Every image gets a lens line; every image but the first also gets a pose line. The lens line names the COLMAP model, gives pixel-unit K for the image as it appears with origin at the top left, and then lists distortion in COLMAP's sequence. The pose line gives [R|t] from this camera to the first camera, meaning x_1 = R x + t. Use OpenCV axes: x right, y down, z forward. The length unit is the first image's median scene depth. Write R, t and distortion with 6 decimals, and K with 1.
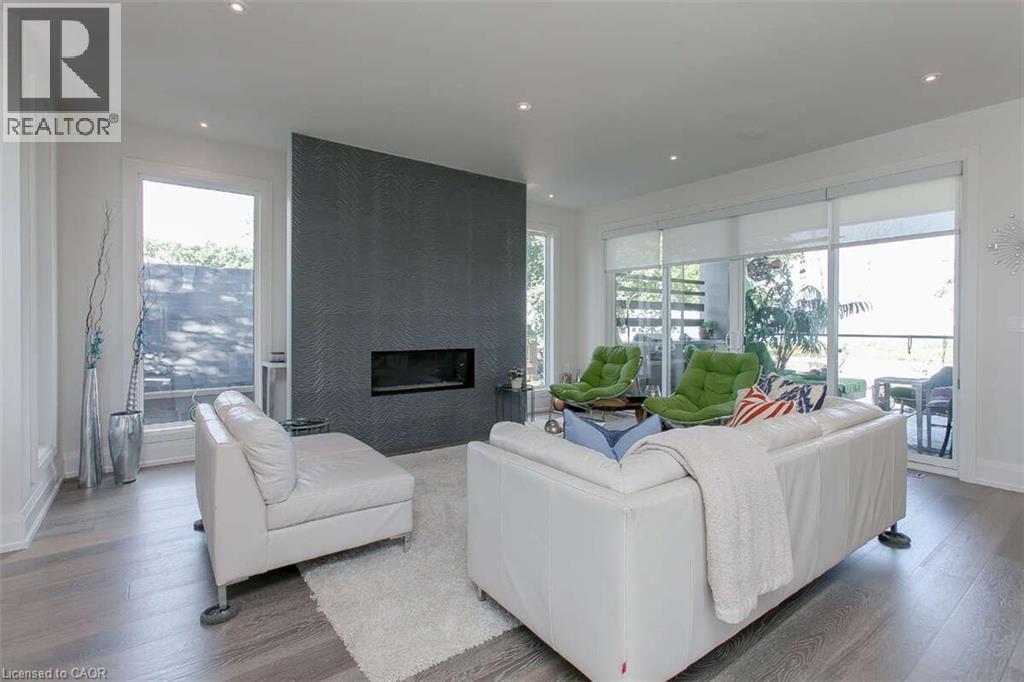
lens RADIAL K [[444.7, 0, 510.3], [0, 444.7, 329.0], [0, 0, 1]] dist [-0.000336, -0.000100]
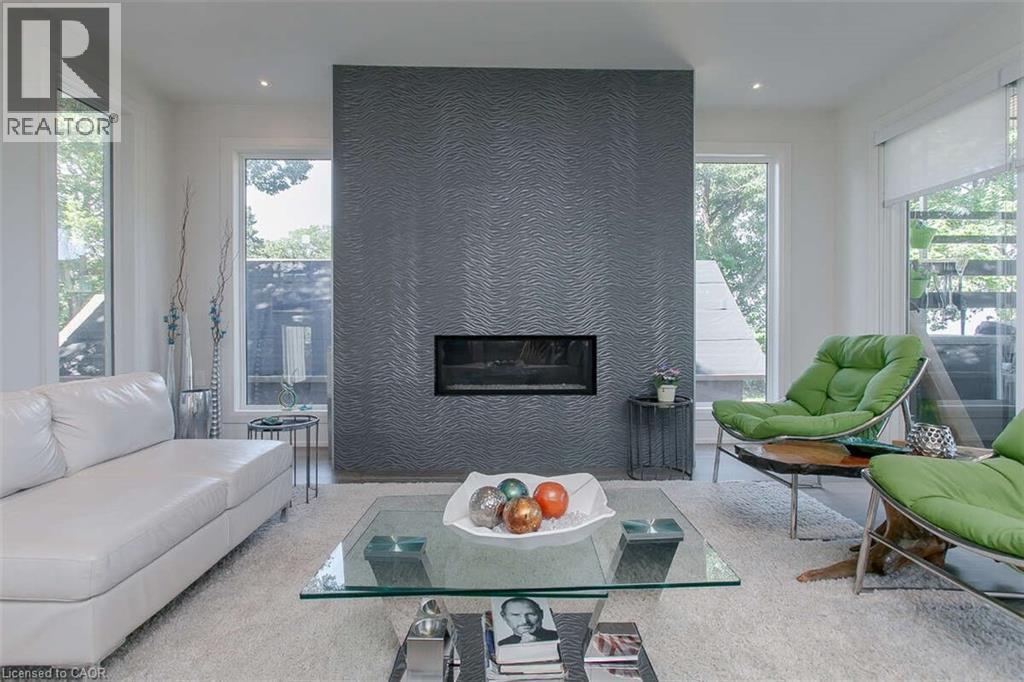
lens RADIAL K [[467.8, 0, 513.9], [0, 467.8, 322.6], [0, 0, 1]] dist [-0.000888, -0.000139]
pose [[0.837352, -0.000818, -0.546664, 0.193363], [-0.001410, 0.999992, -0.003657, 0.026694], [0.546663, 0.003833, 0.837344, 0.342579]]
